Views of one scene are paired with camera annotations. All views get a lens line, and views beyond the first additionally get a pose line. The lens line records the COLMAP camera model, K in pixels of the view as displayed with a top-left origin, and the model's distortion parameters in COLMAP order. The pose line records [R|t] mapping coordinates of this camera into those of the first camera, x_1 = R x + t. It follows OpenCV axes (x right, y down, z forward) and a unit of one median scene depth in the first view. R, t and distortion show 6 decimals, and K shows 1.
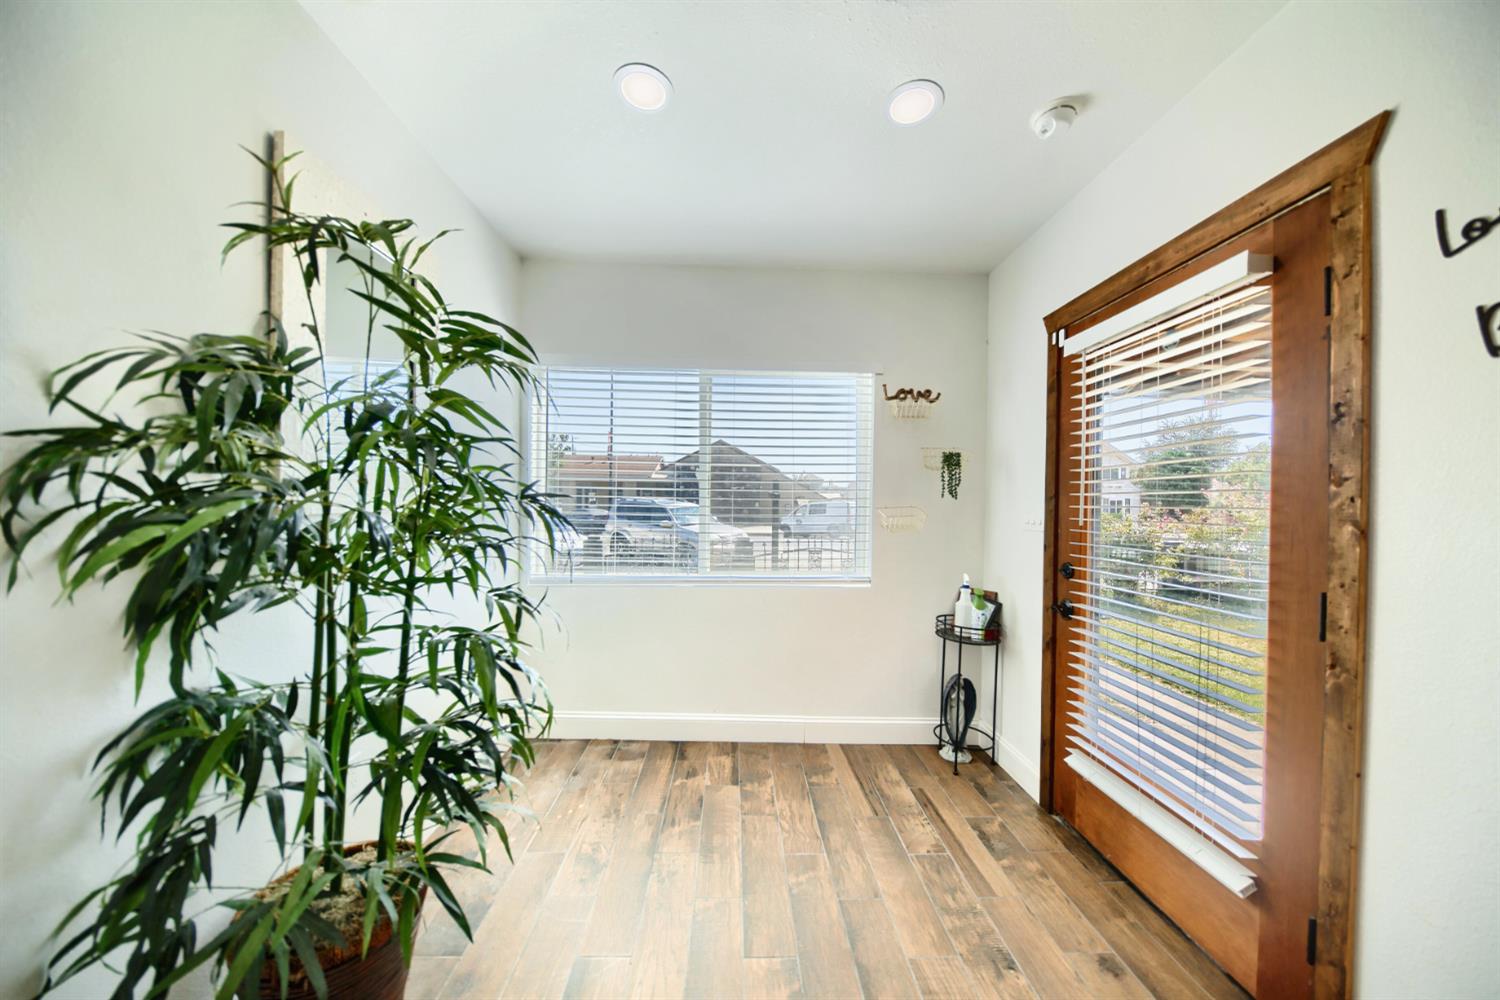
lens RADIAL K [[486.8, 0, 758.5], [0, 486.8, 505.9], [0, 0, 1]] dist [0.005303, -0.006739]
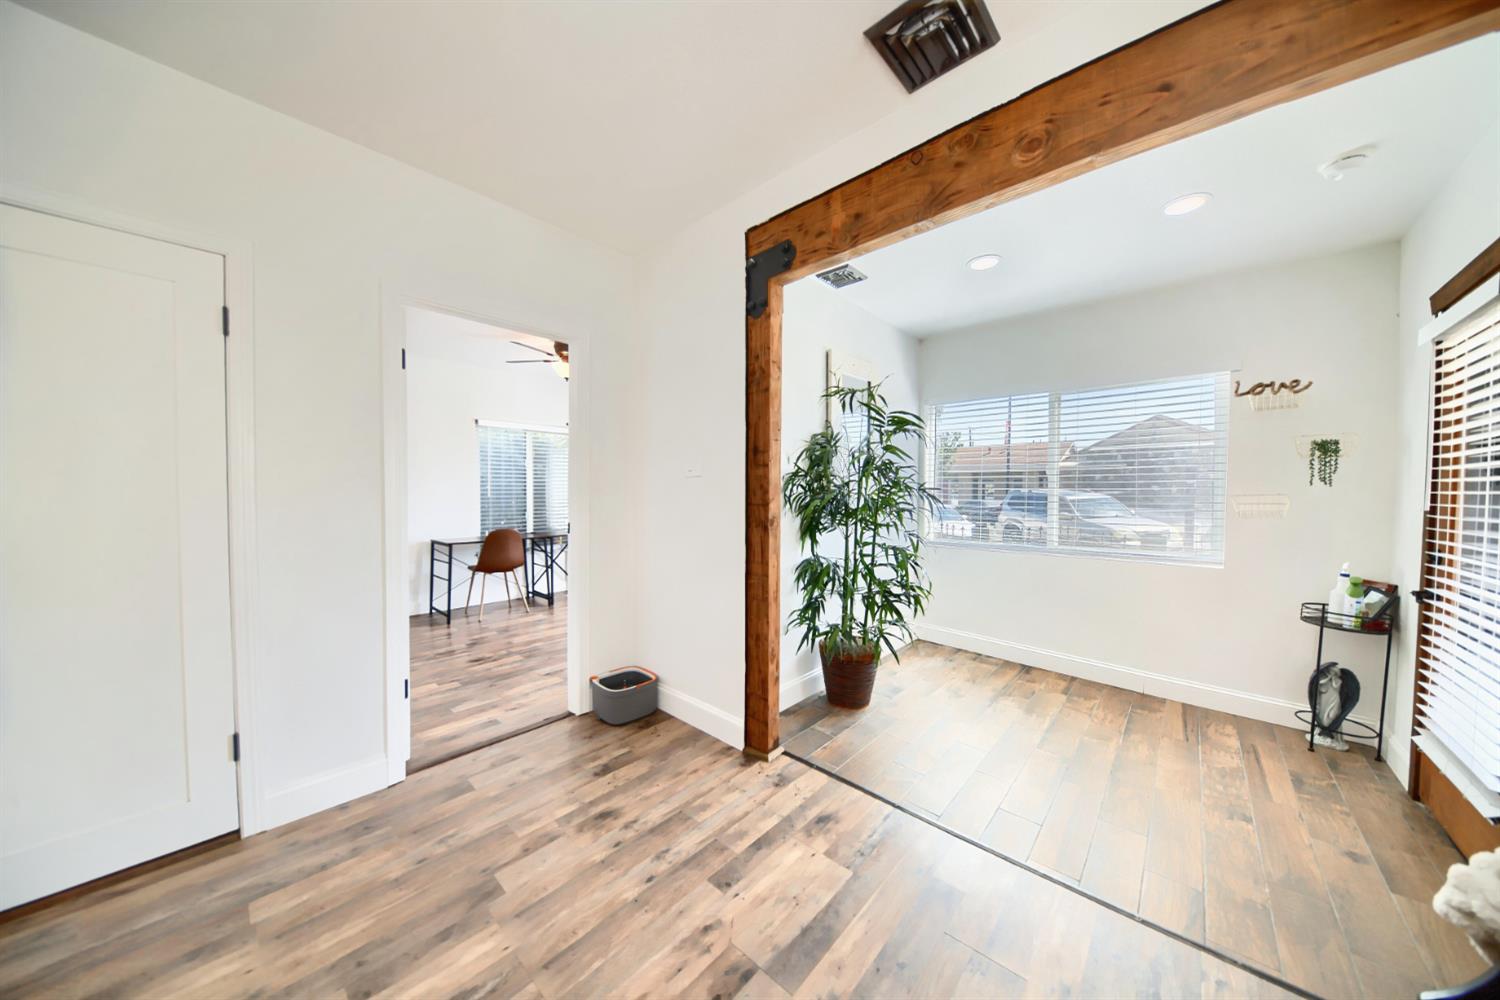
lens RADIAL K [[486.8, 0, 758.5], [0, 486.8, 505.9], [0, 0, 1]] dist [0.005303, -0.006739]
pose [[0.714611, 0.009838, -0.699453, 0.361044], [0.001501, 0.999877, 0.015597, 0.012037], [0.699520, -0.012195, 0.714509, -0.729585]]
